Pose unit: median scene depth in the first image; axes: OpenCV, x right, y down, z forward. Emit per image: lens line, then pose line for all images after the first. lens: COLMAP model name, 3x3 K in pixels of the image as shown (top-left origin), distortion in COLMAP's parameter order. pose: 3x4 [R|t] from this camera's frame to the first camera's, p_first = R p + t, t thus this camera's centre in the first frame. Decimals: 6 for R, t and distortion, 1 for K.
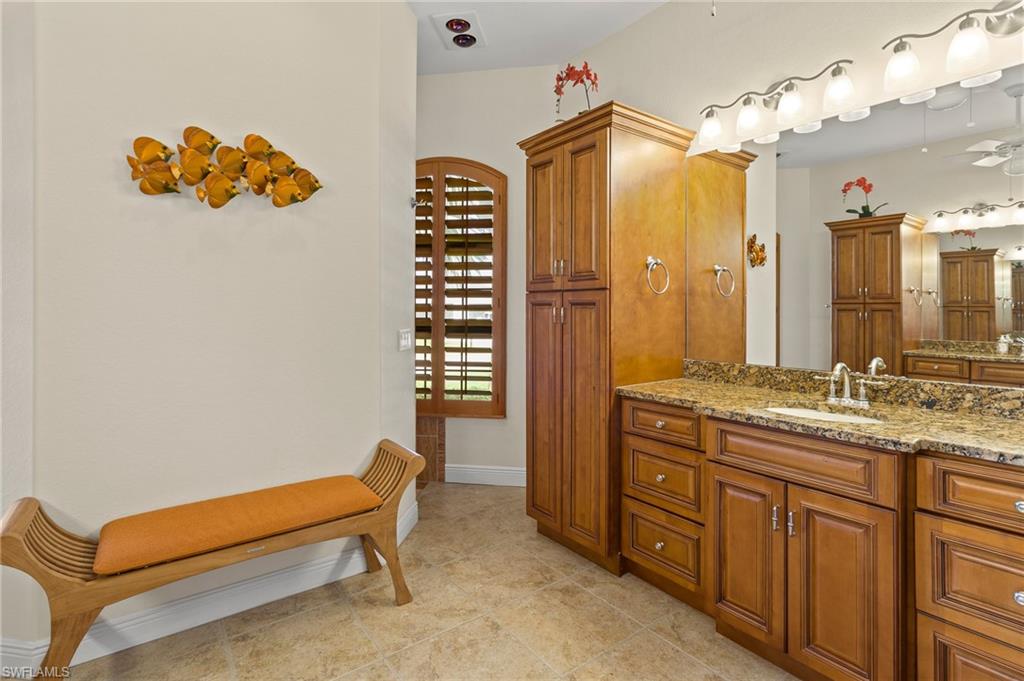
lens RADIAL K [[487.8, 0, 528.9], [0, 487.8, 309.3], [0, 0, 1]] dist [0.004875, -0.002054]
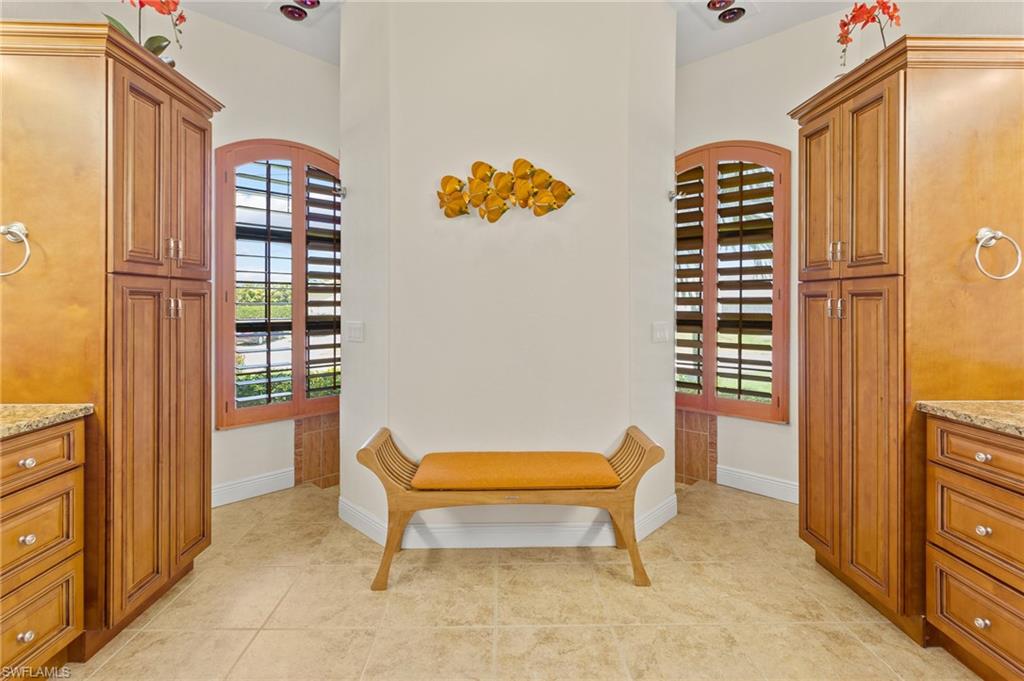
lens RADIAL K [[487.8, 0, 524.9], [0, 487.8, 303.9], [0, 0, 1]] dist [0.004875, -0.002054]
pose [[0.822487, -0.002471, -0.568778, 0.112837], [0.002934, 0.999996, -0.000101, 0.003030], [0.568776, -0.001586, 0.822491, 0.005089]]
